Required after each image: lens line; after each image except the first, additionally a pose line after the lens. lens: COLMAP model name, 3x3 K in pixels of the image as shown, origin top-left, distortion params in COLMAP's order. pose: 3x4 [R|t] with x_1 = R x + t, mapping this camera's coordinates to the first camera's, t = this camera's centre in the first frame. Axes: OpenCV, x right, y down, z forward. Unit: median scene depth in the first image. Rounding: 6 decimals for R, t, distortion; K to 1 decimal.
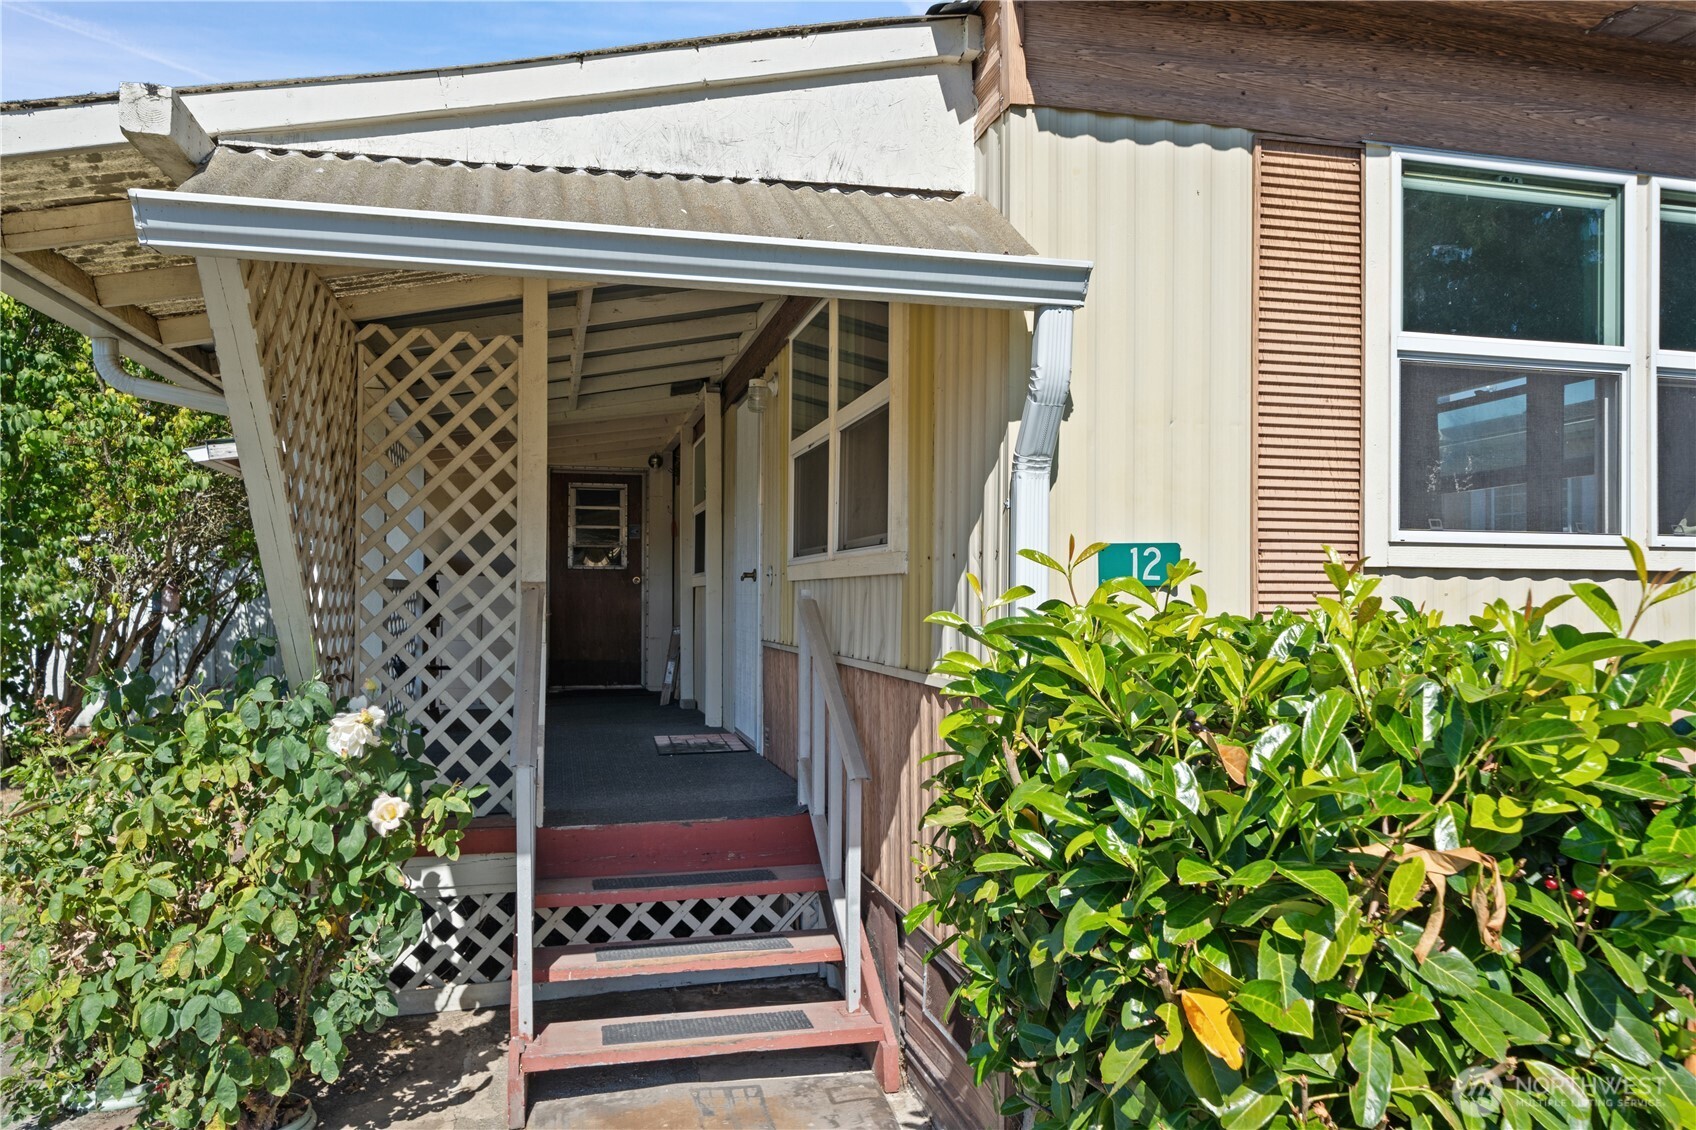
lens RADIAL K [[1161.5, 0, 830.8], [0, 1161.5, 569.5], [0, 0, 1]] dist [0.001349, 0.000755]
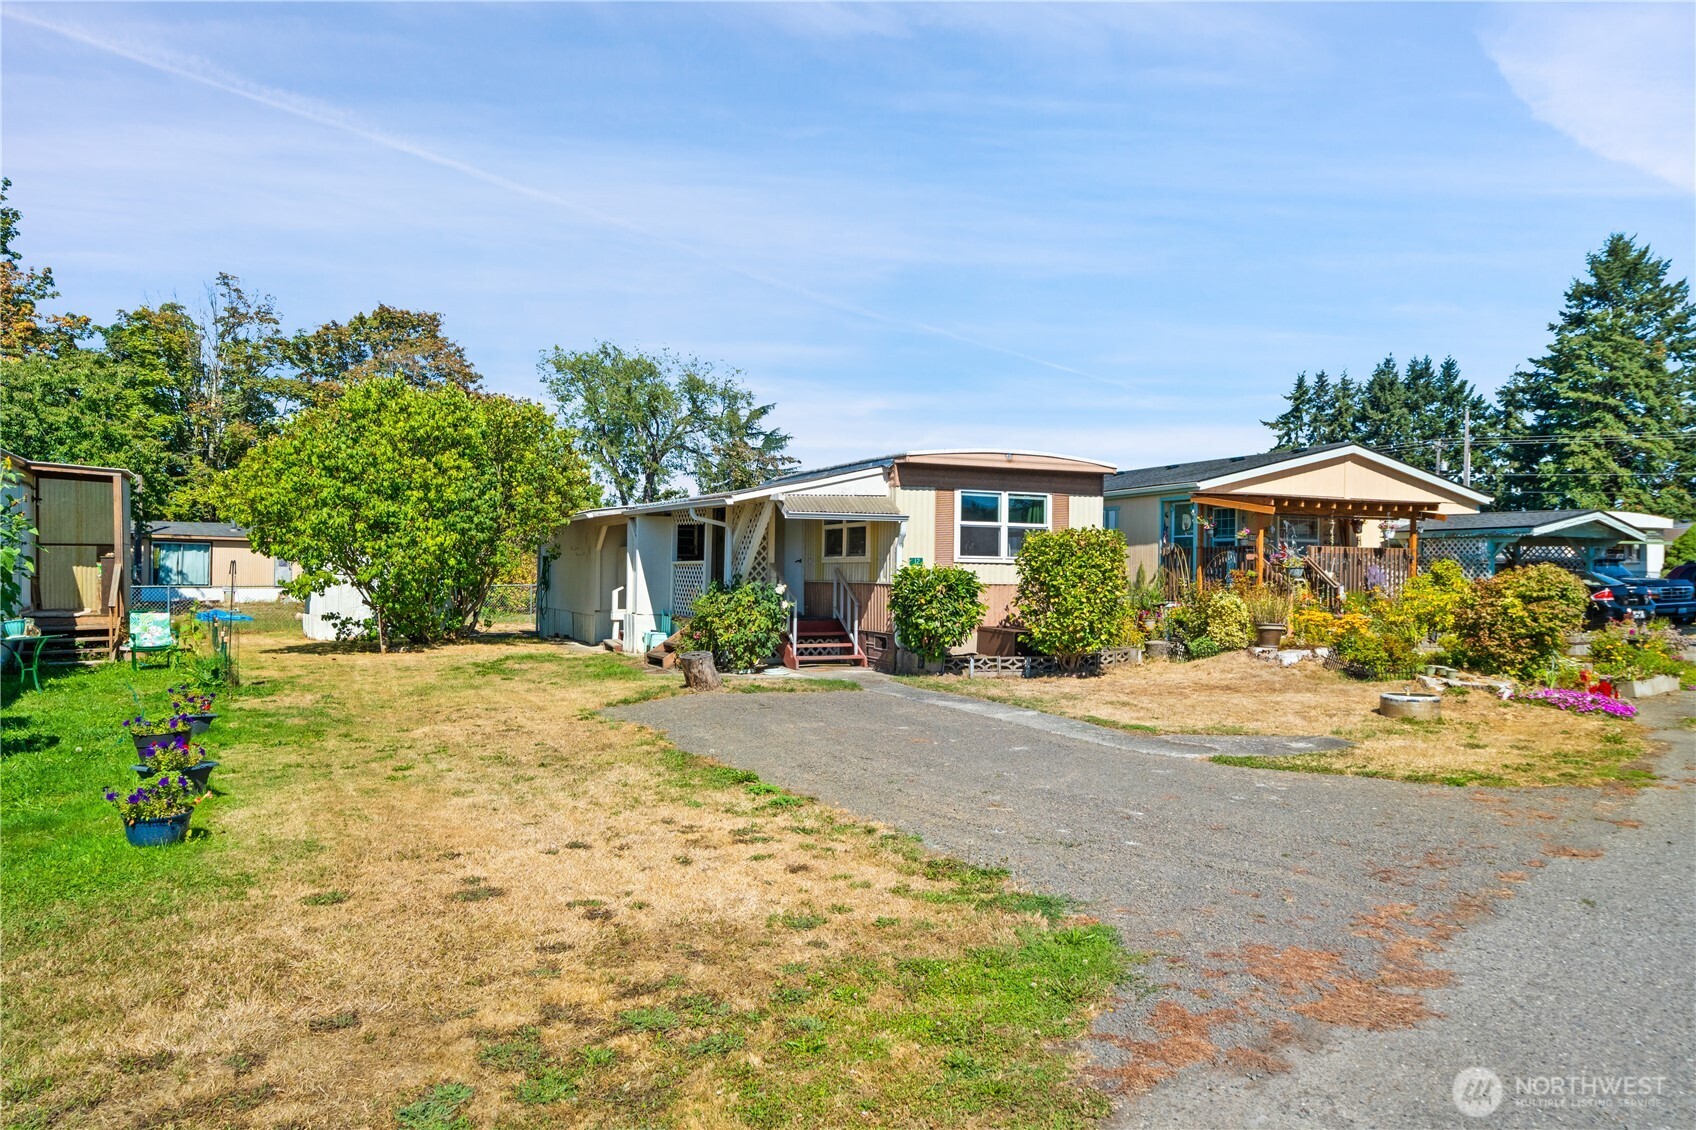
lens RADIAL K [[1161.5, 0, 830.8], [0, 1161.5, 569.5], [0, 0, 1]] dist [0.001349, 0.000755]
pose [[0.980753, 0.008875, 0.195052, -0.952134], [-0.012484, 0.999773, 0.017282, -0.043762], [-0.194855, -0.019385, 0.980641, -3.422607]]
